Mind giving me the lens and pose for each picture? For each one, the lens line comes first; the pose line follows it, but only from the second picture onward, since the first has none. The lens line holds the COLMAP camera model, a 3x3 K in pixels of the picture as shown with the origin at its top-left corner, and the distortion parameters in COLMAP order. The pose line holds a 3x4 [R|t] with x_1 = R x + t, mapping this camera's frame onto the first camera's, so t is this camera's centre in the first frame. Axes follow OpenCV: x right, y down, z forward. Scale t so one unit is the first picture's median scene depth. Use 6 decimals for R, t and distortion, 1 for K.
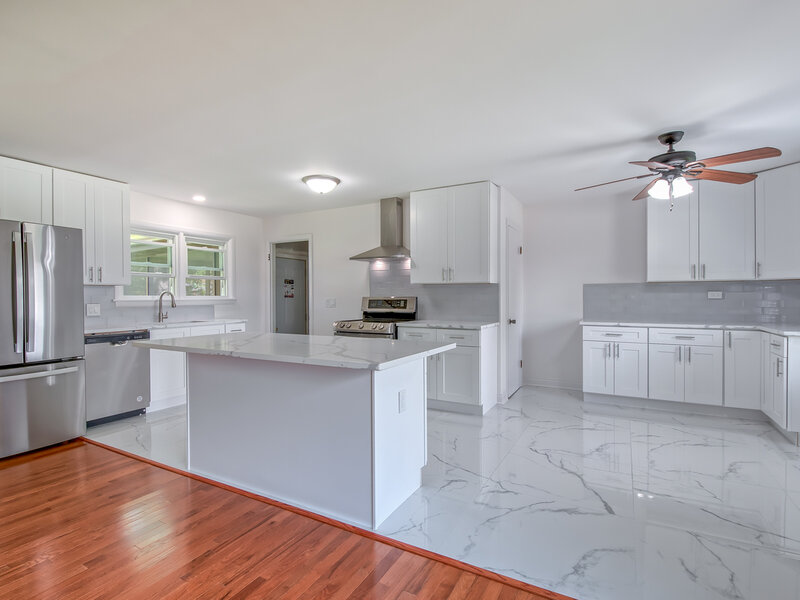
lens RADIAL K [[419.7, 0, 416.5], [0, 419.7, 302.3], [0, 0, 1]] dist [0.014335, -0.000460]
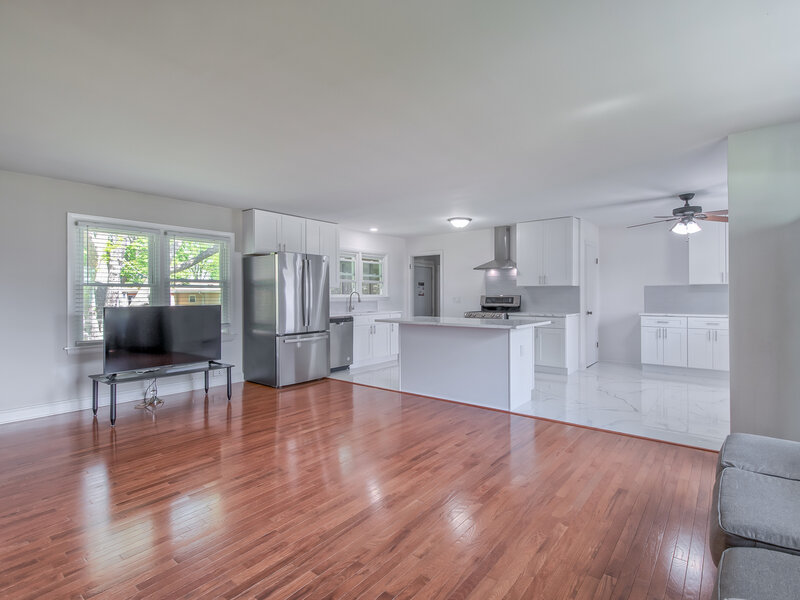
lens RADIAL K [[410.5, 0, 450.7], [0, 410.5, 297.8], [0, 0, 1]] dist [0.000512, -0.000029]
pose [[0.991525, 0.000968, -0.129915, -0.057586], [-0.001727, 0.999982, -0.005730, 0.004294], [0.129908, 0.005905, 0.991509, -0.446298]]
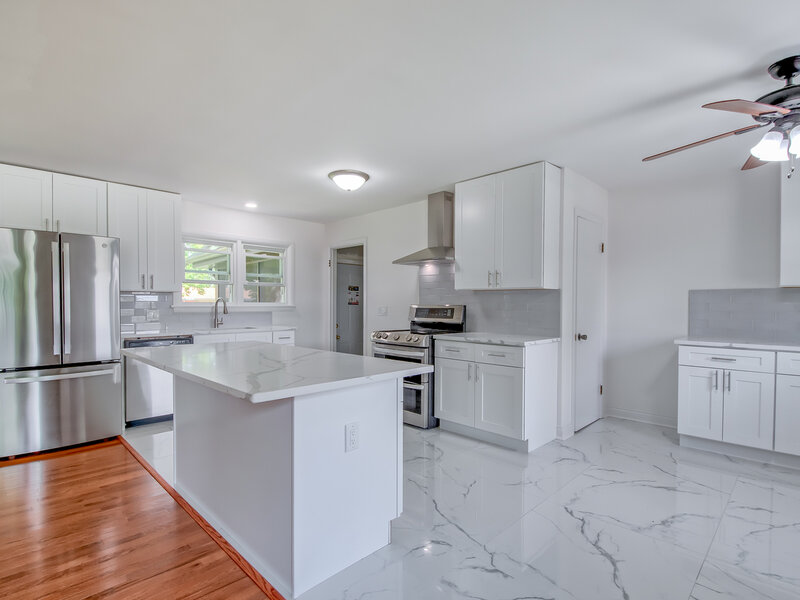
lens RADIAL K [[432.1, 0, 411.6], [0, 432.1, 311.5], [0, 0, 1]] dist [0.000741, -0.001002]
pose [[0.960722, 0.011710, -0.277265, 0.150973], [-0.010786, 0.999930, 0.004856, -0.003344], [0.277303, -0.001674, 0.960781, 0.126171]]
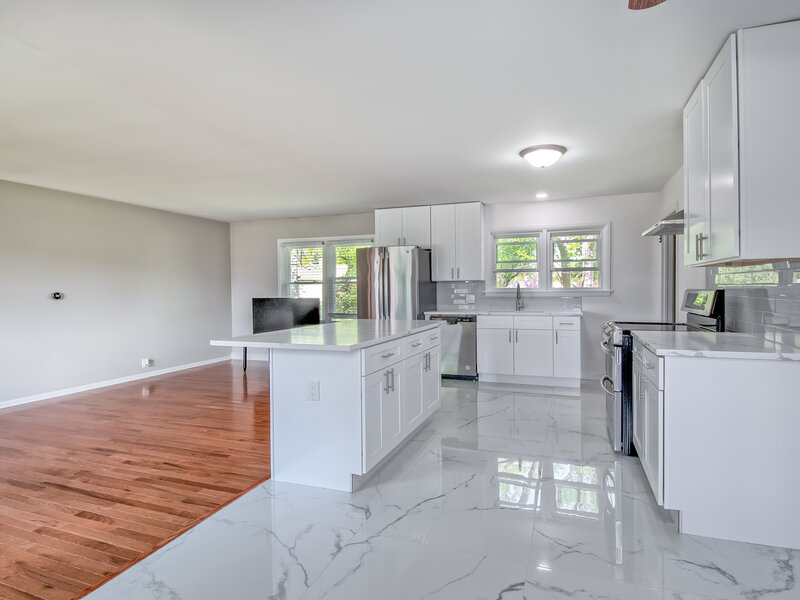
lens RADIAL K [[420.9, 0, 400.0], [0, 420.9, 300.0], [0, 0, 1]] dist [-0.001694, -0.001034]
pose [[0.137991, 0.025501, -0.990105, 0.526982], [-0.004481, 0.999674, 0.025123, -0.010334], [0.990423, 0.000969, 0.138060, 0.543059]]
